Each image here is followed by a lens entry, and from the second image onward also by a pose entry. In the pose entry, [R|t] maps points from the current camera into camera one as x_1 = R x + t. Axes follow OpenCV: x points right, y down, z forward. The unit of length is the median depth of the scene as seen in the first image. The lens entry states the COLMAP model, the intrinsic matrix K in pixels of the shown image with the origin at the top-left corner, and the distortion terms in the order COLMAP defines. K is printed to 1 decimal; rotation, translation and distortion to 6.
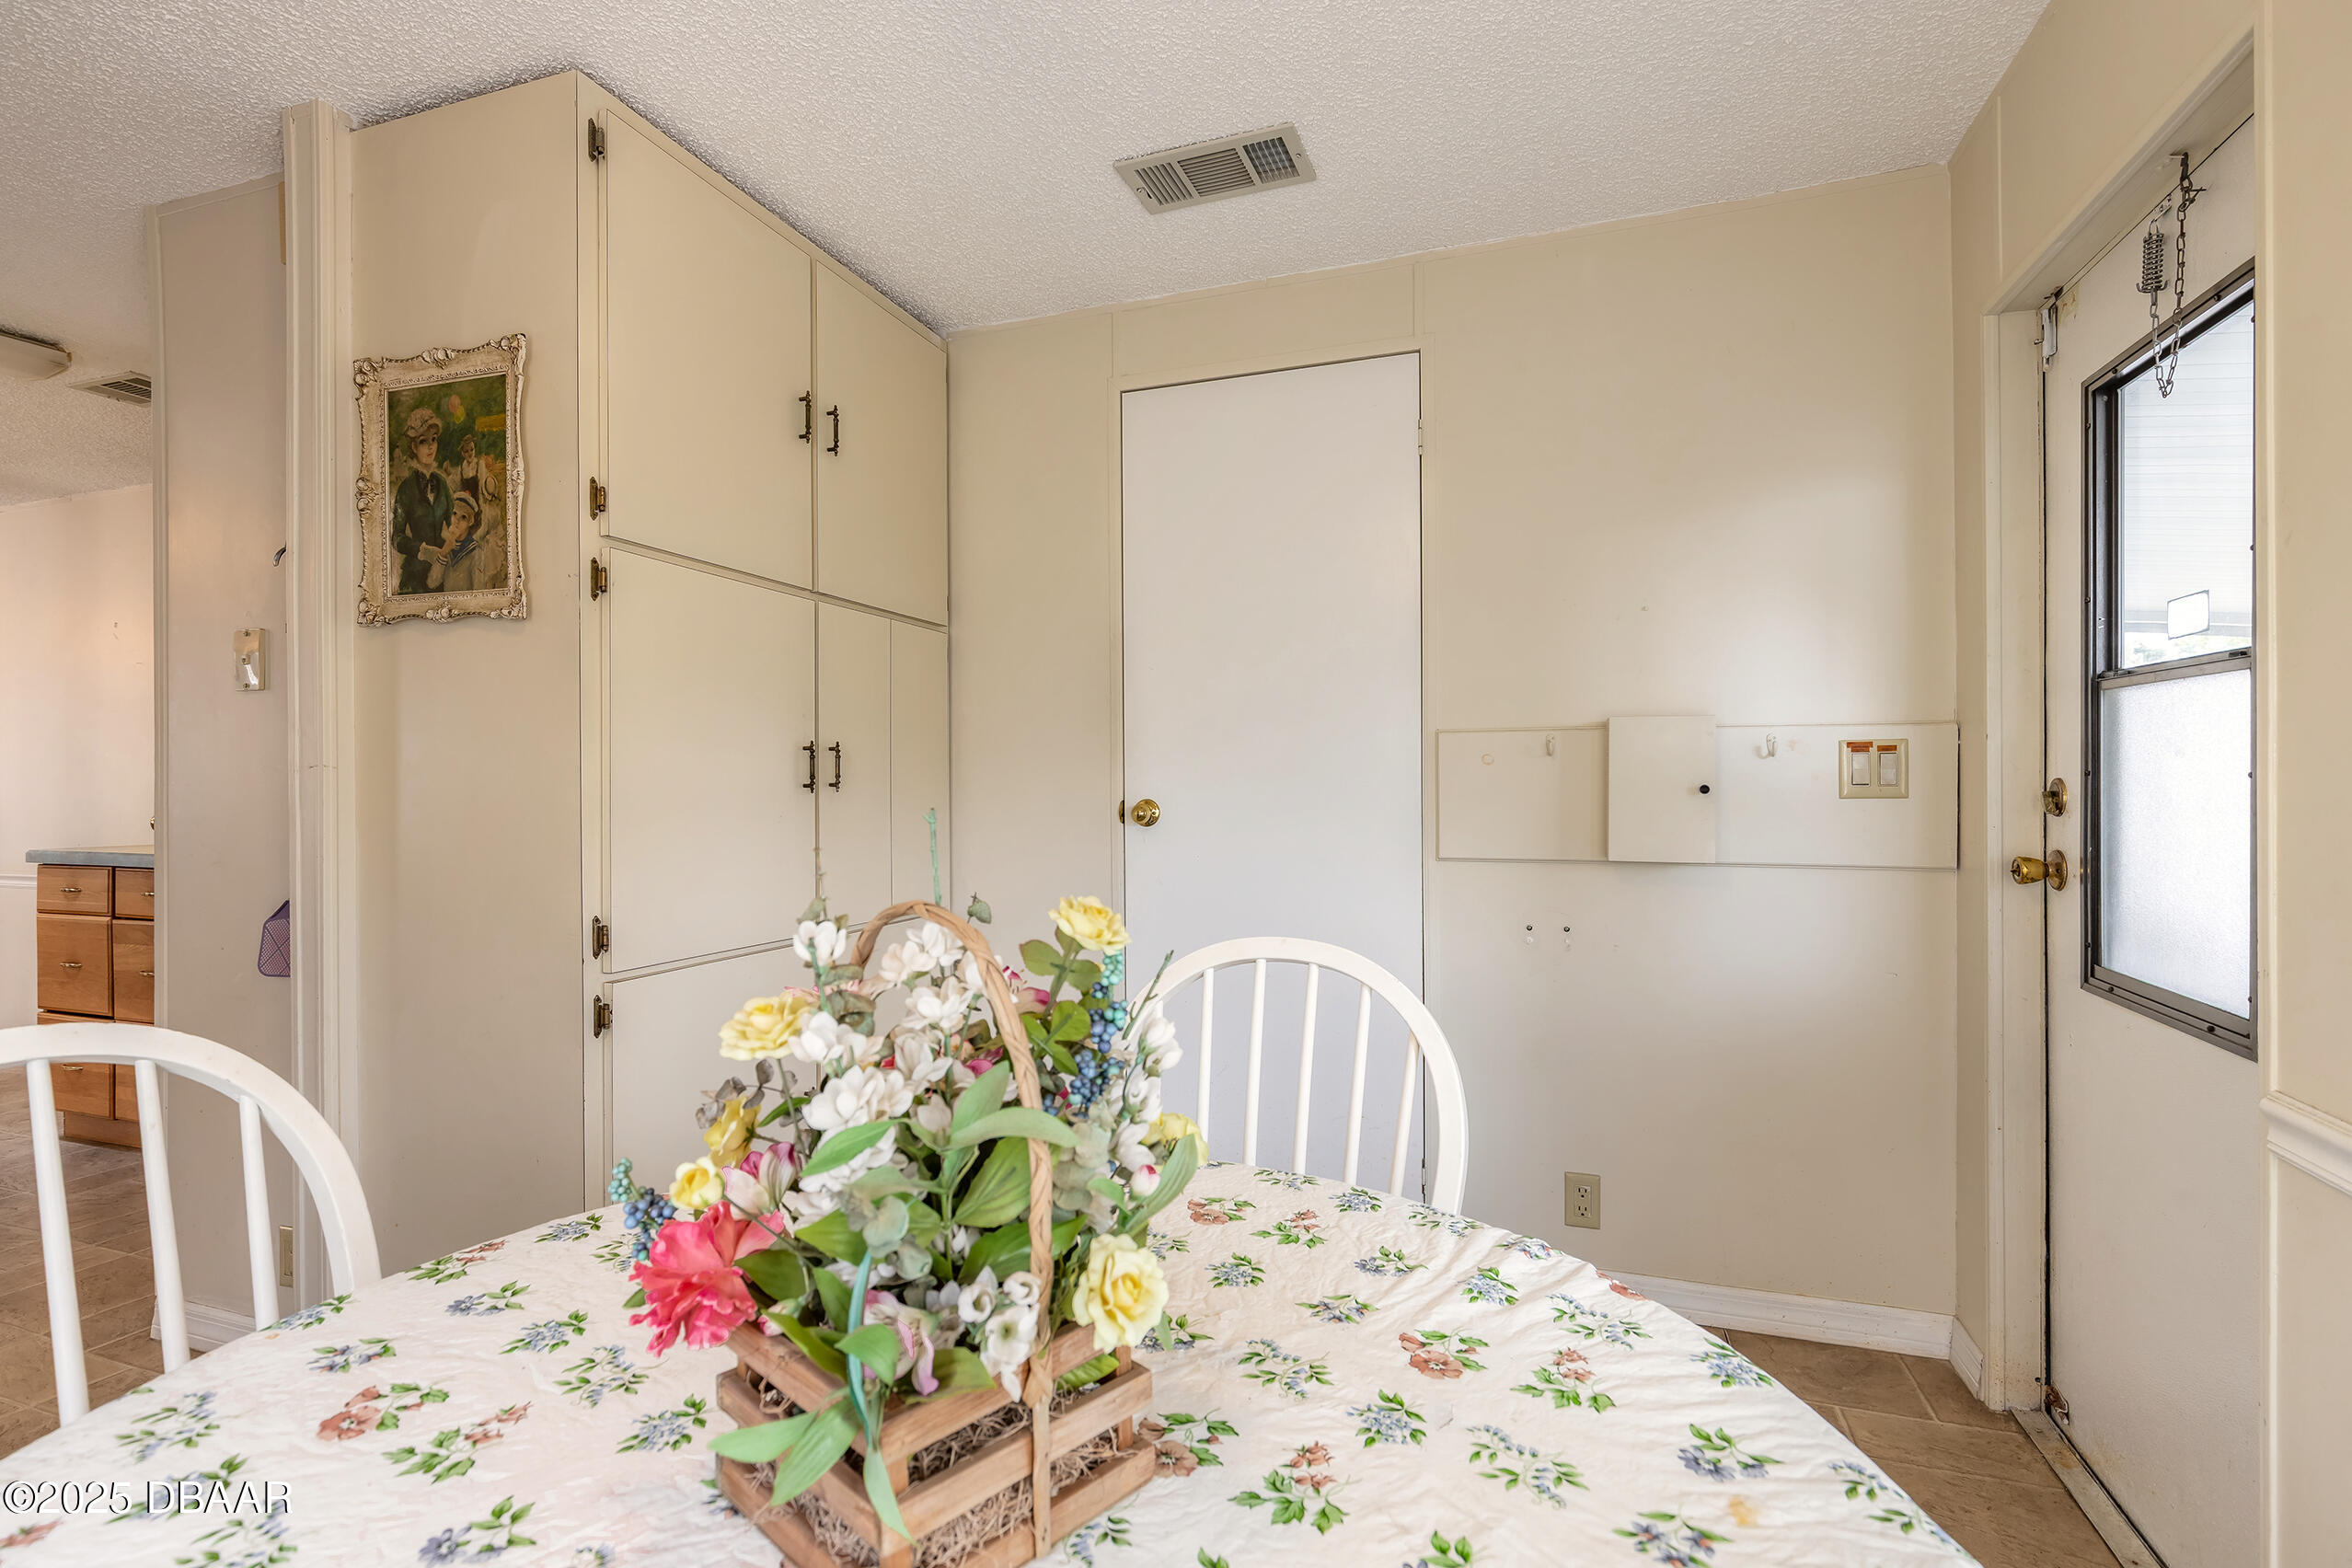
lens RADIAL K [[1106.0, 0, 1179.8], [0, 1106.0, 788.1], [0, 0, 1]] dist [-0.003019, 0.000377]
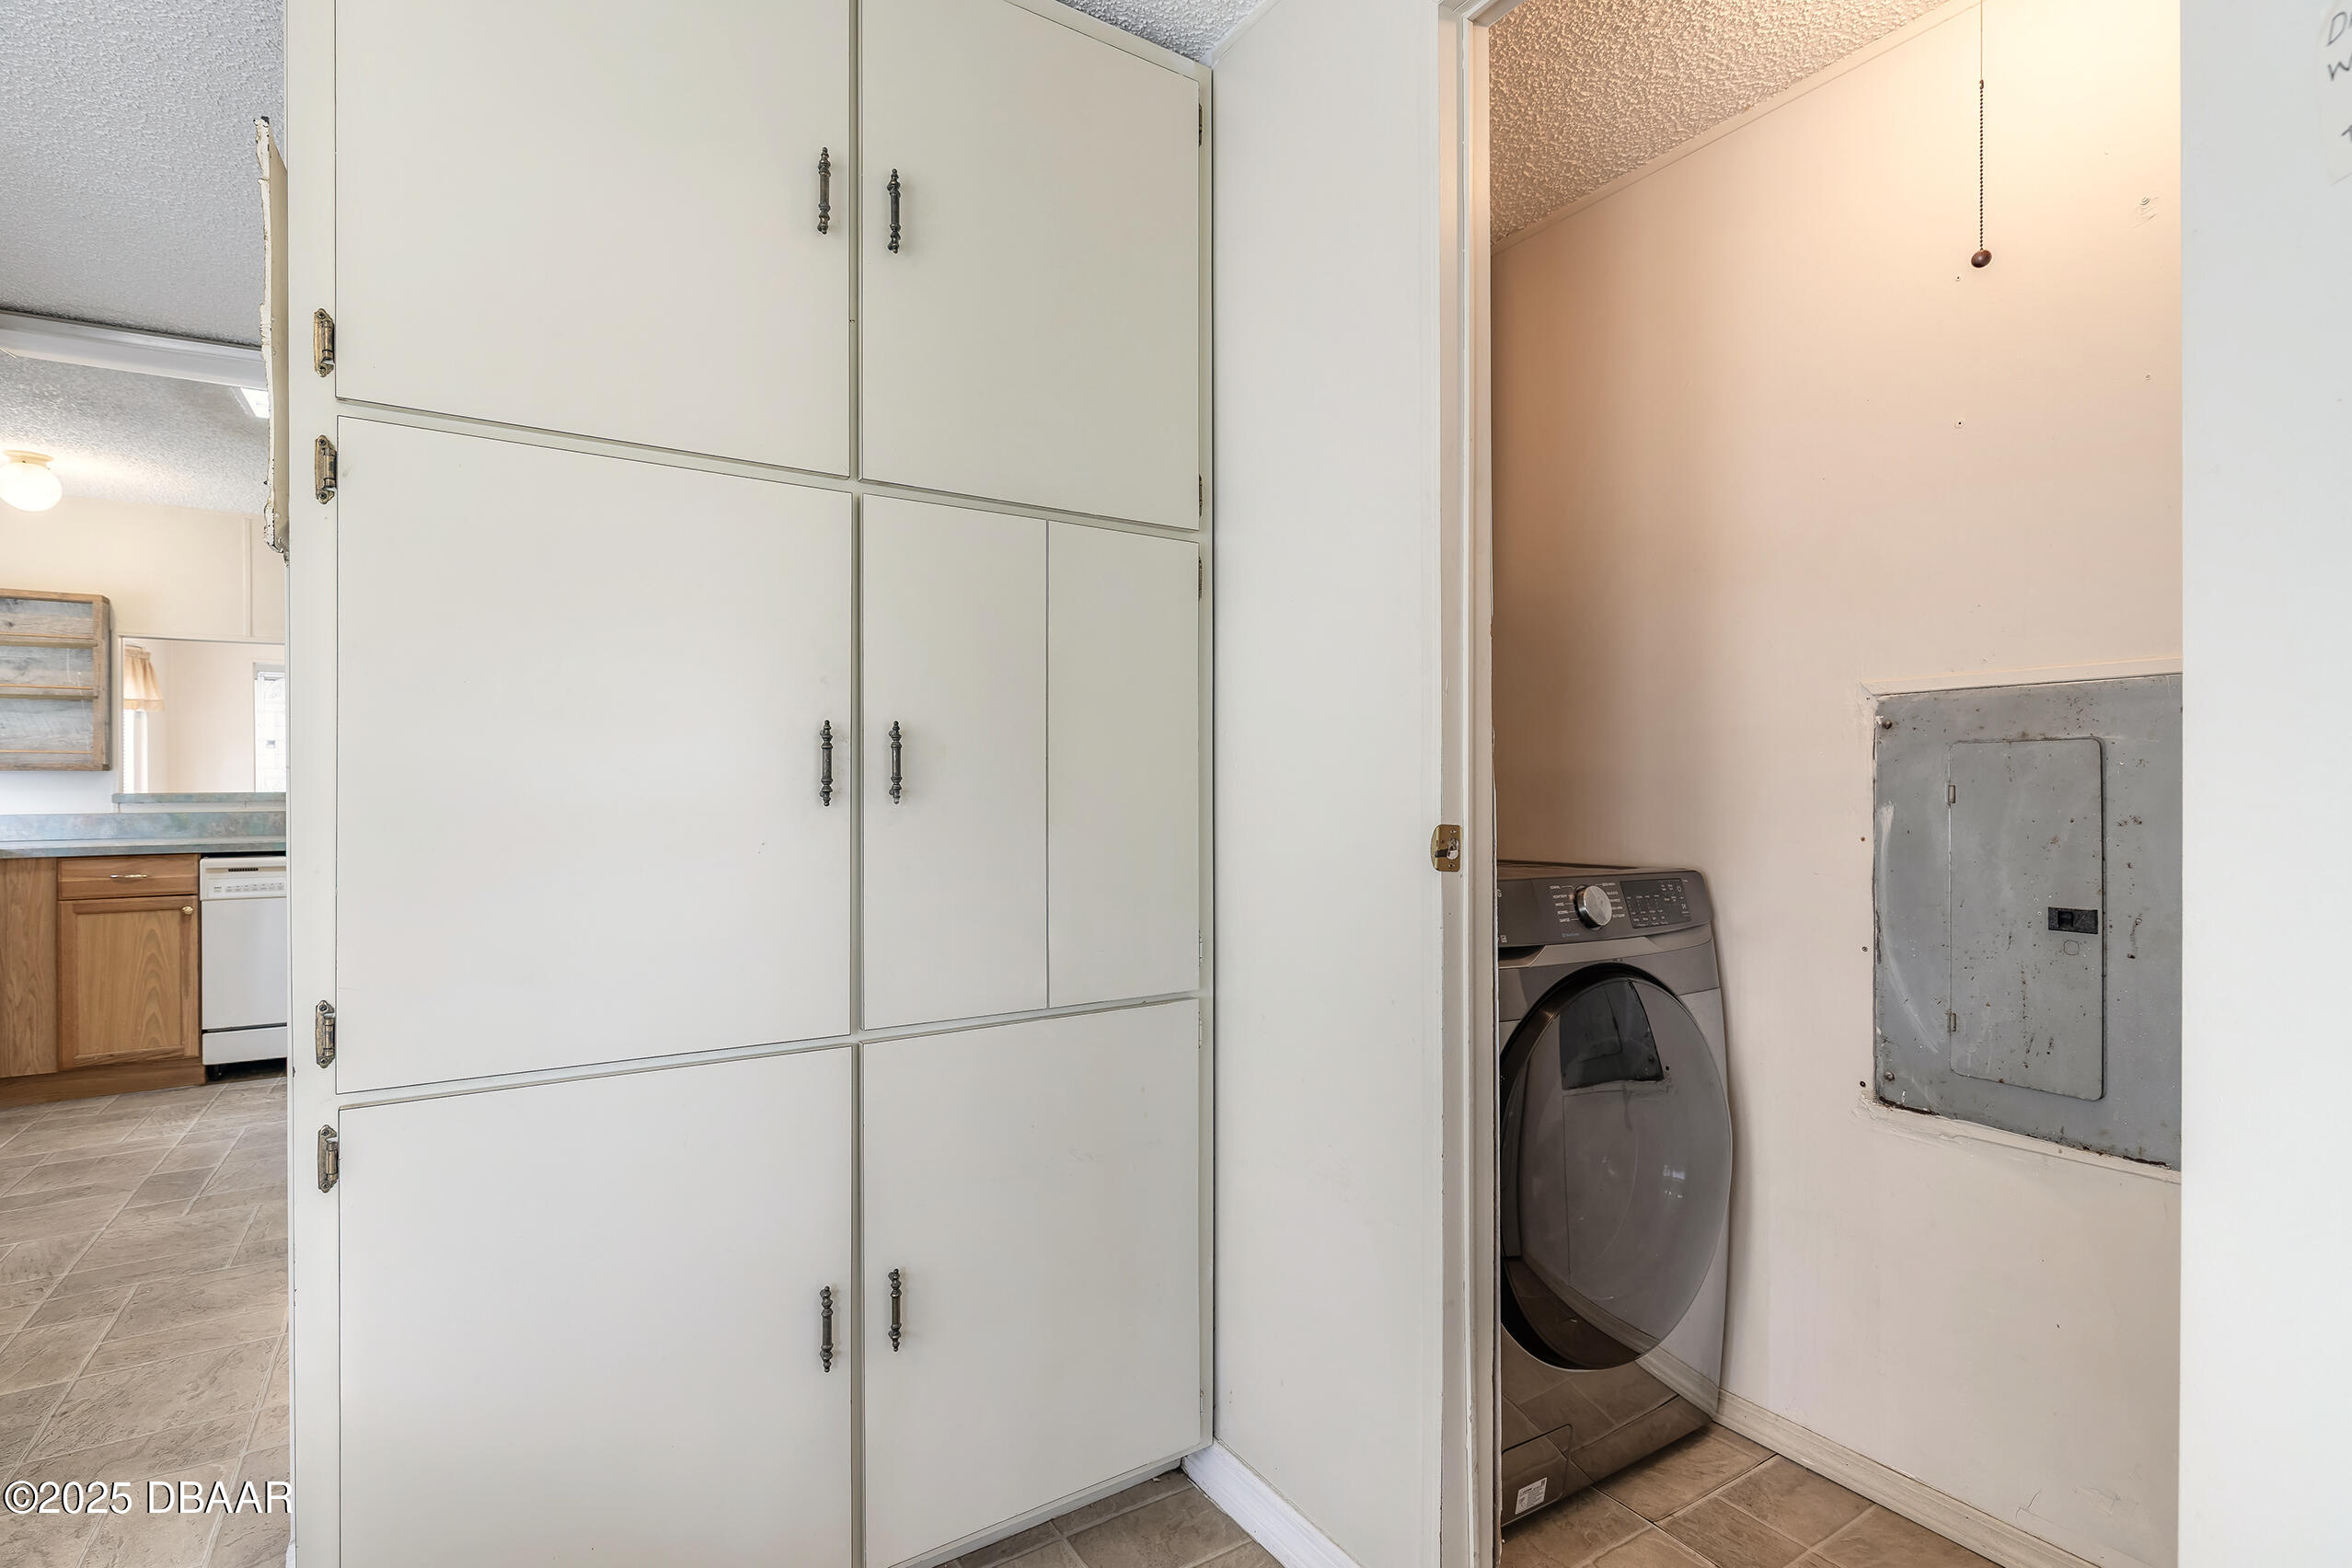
lens RADIAL K [[1106.0, 0, 1173.6], [0, 1106.0, 793.1], [0, 0, 1]] dist [-0.003019, 0.000377]
pose [[0.788021, 0.008878, -0.615584, 0.190804], [-0.005501, 0.999958, 0.007381, -0.007838], [0.615623, -0.002430, 0.788037, 0.623178]]
